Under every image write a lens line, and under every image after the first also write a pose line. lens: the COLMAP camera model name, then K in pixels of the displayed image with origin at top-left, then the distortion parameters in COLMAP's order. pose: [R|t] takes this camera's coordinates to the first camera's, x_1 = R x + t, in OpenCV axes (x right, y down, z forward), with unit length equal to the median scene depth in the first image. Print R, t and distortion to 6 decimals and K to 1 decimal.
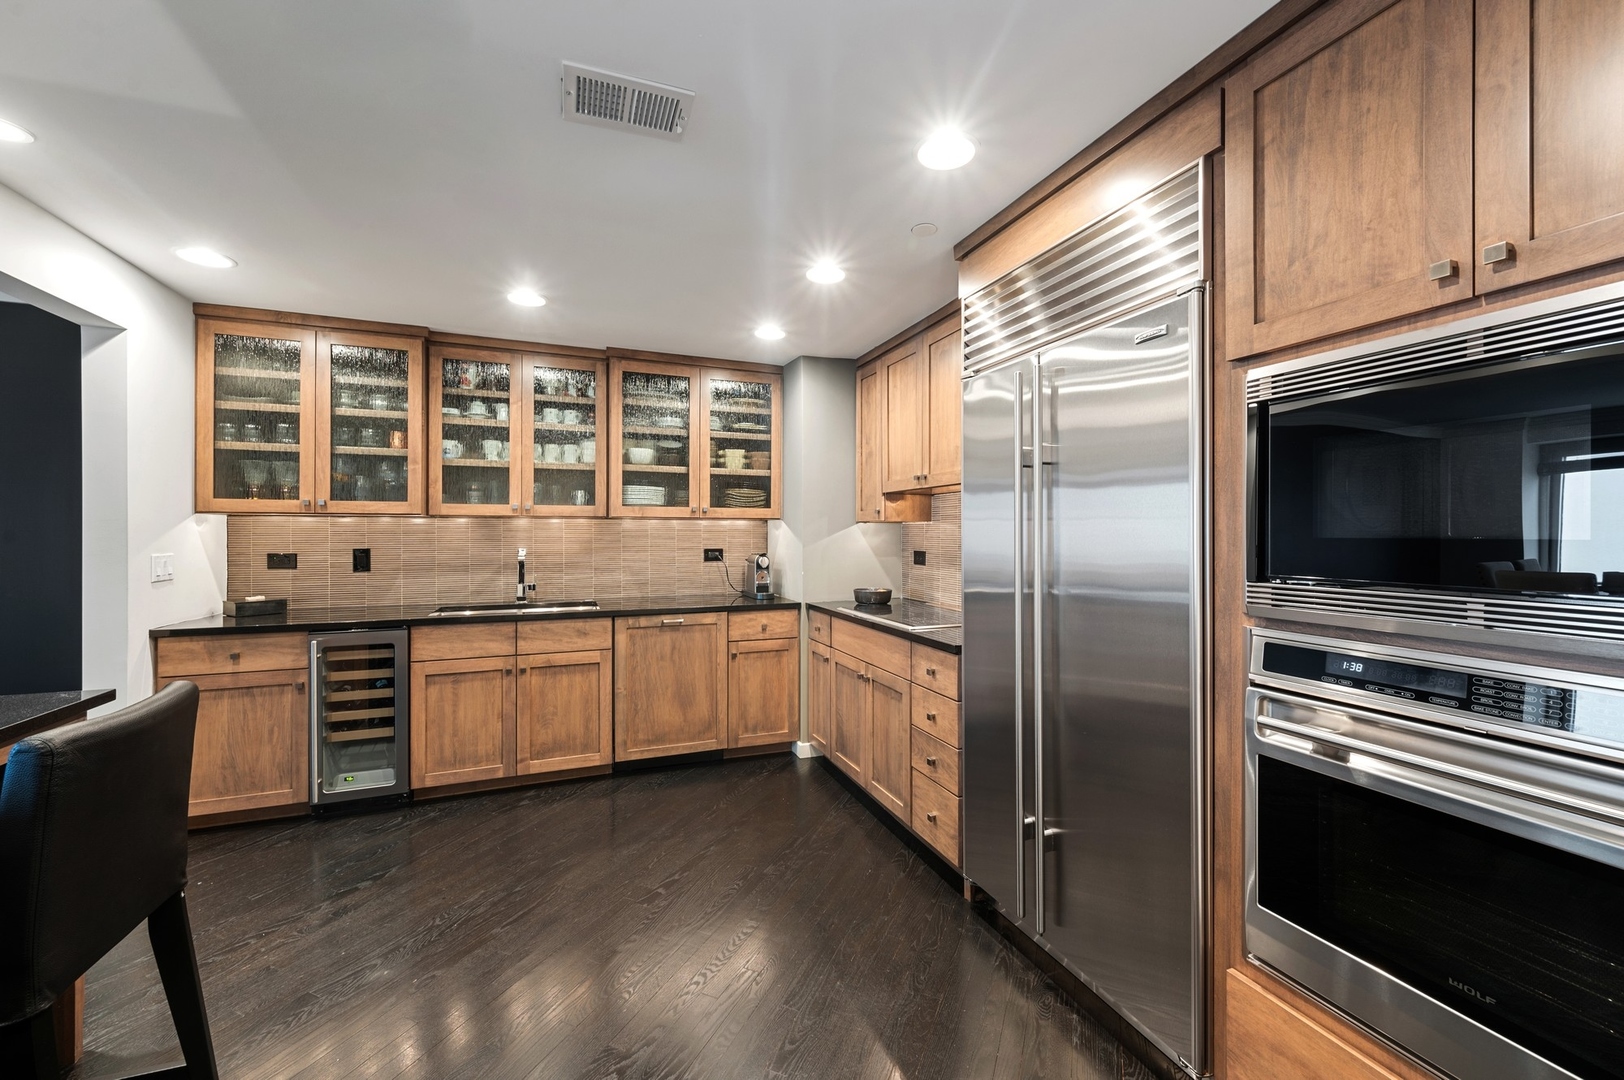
lens RADIAL K [[639.0, 0, 810.8], [0, 639.0, 530.8], [0, 0, 1]] dist [-0.000245, -0.000267]
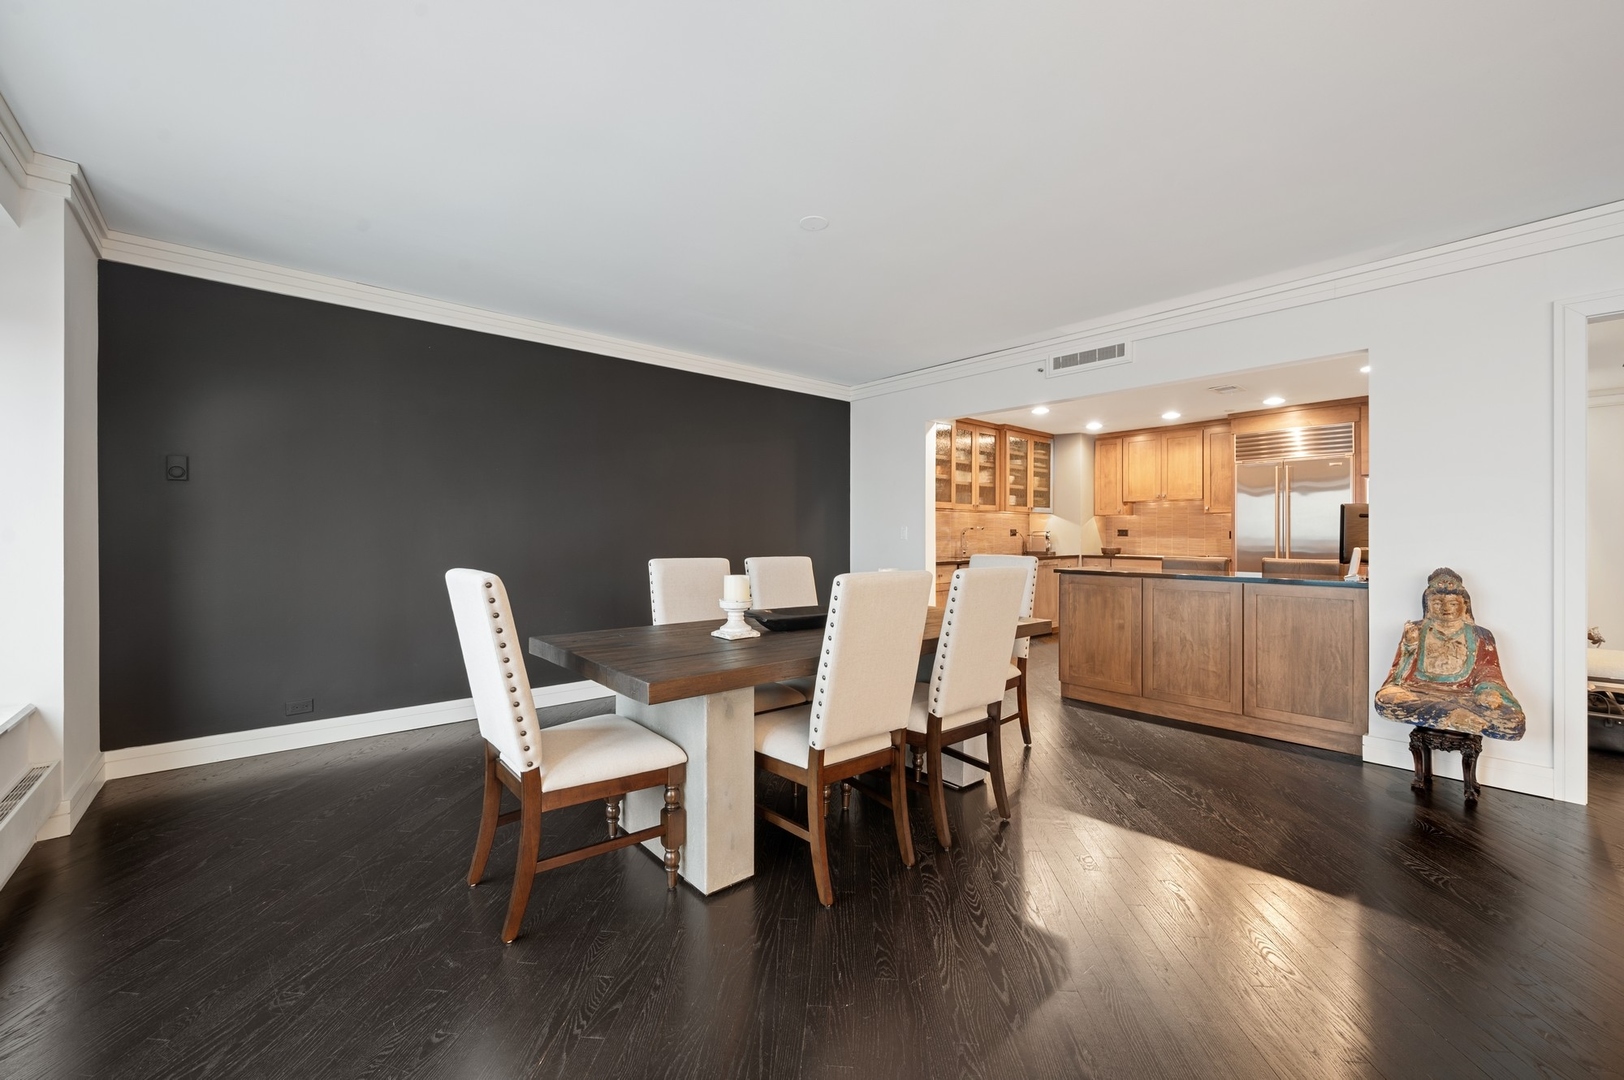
lens RADIAL K [[636.6, 0, 811.7], [0, 636.6, 537.8], [0, 0, 1]] dist [-0.001650, -0.000075]
pose [[0.942033, -0.002620, 0.335511, -1.816737], [0.000058, 0.999971, 0.007647, 0.052755], [-0.335521, -0.007184, 0.942005, -0.748862]]
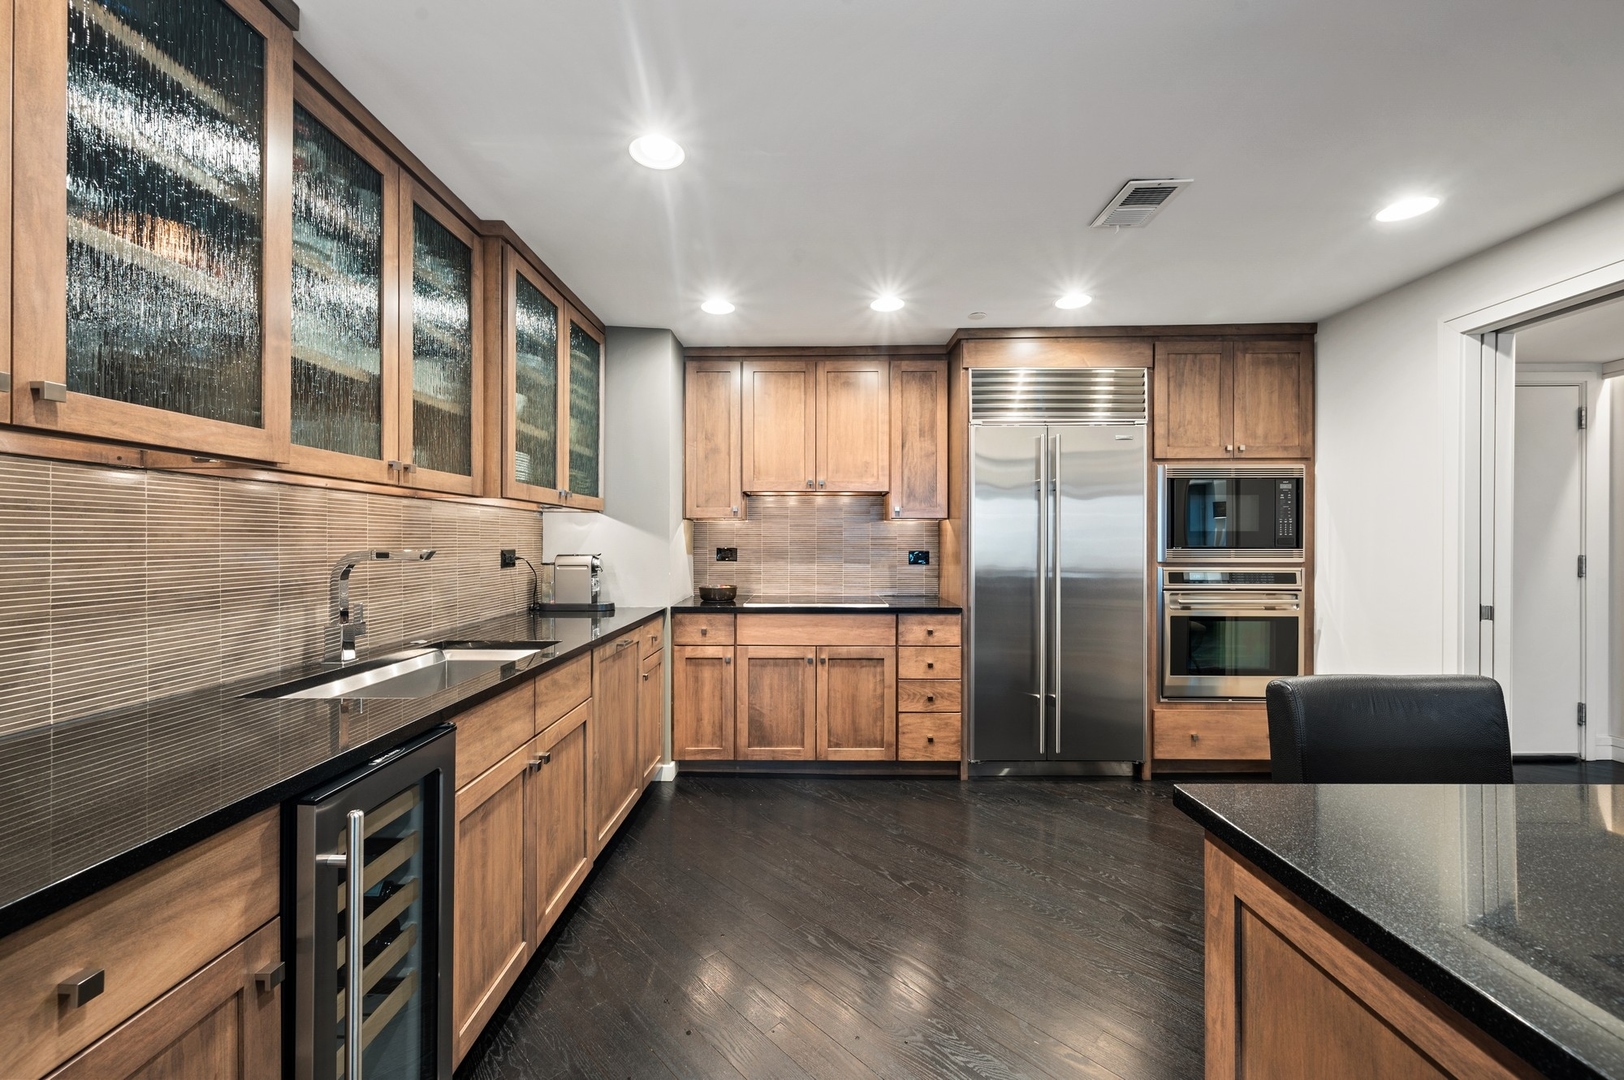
lens RADIAL K [[636.6, 0, 811.7], [0, 636.6, 537.8], [0, 0, 1]] dist [-0.001650, -0.000075]
pose [[0.372269, 0.003441, 0.928118, -0.928538], [-0.004160, 0.999989, -0.002040, 0.020708], [-0.928115, -0.003101, 0.372280, 0.589262]]
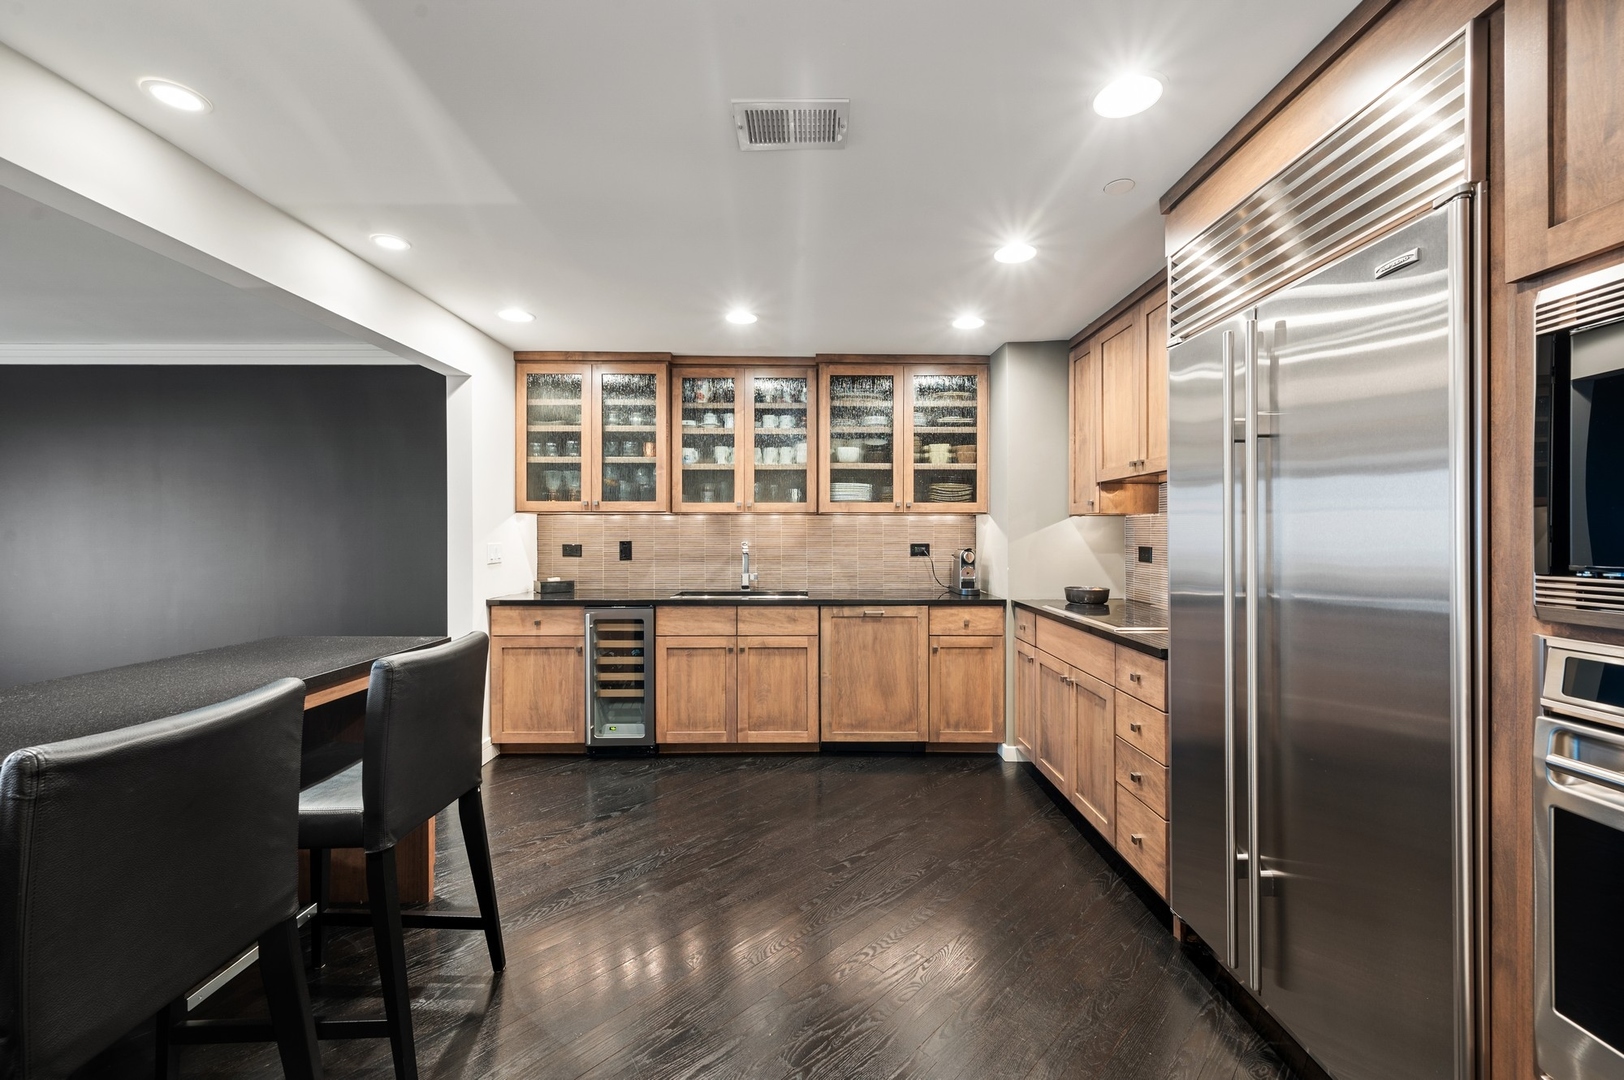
lens RADIAL K [[637.4, 0, 812.8], [0, 637.4, 532.8], [0, 0, 1]] dist [-0.000505, 0.000044]
pose [[0.933297, -0.000699, -0.359105, 0.069684], [0.001346, 0.999998, 0.001551, 0.012211], [0.359103, -0.001930, 0.933296, 0.000709]]
